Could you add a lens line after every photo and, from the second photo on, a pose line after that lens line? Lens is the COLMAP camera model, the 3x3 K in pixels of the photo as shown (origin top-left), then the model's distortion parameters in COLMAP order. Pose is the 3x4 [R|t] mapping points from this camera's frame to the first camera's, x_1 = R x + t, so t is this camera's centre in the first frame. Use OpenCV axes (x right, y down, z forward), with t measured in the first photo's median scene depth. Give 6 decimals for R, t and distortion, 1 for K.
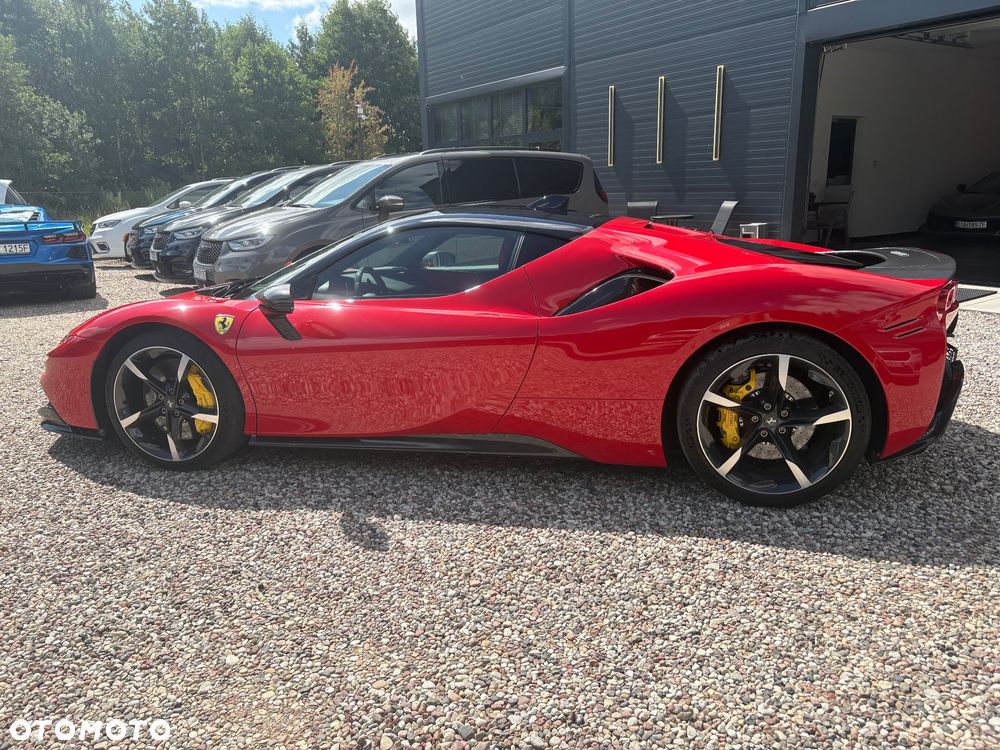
lens RADIAL K [[761.4, 0, 500.0], [0, 761.4, 375.0], [0, 0, 1]] dist [0.043362, -0.049897]
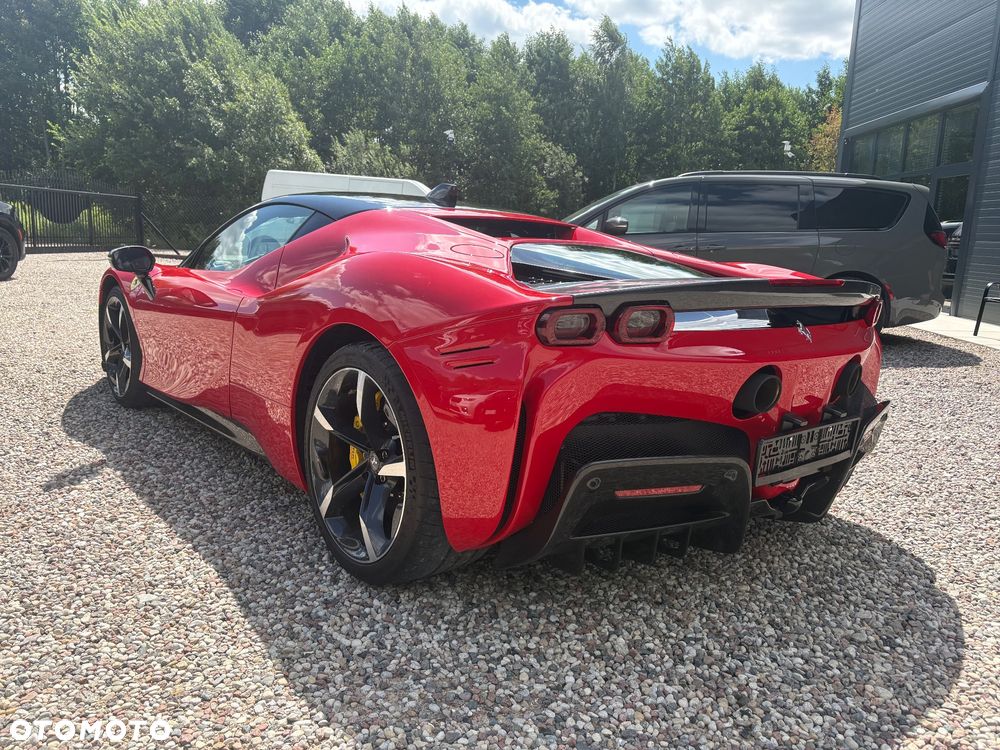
lens RADIAL K [[772.9, 0, 500.2], [0, 772.9, 347.3], [0, 0, 1]] dist [0.010135, 0.009599]
pose [[0.794099, 0.144443, -0.590375, 0.267758], [-0.199278, 0.979532, -0.028387, -0.016011], [0.574191, 0.140191, 0.806630, 0.135145]]
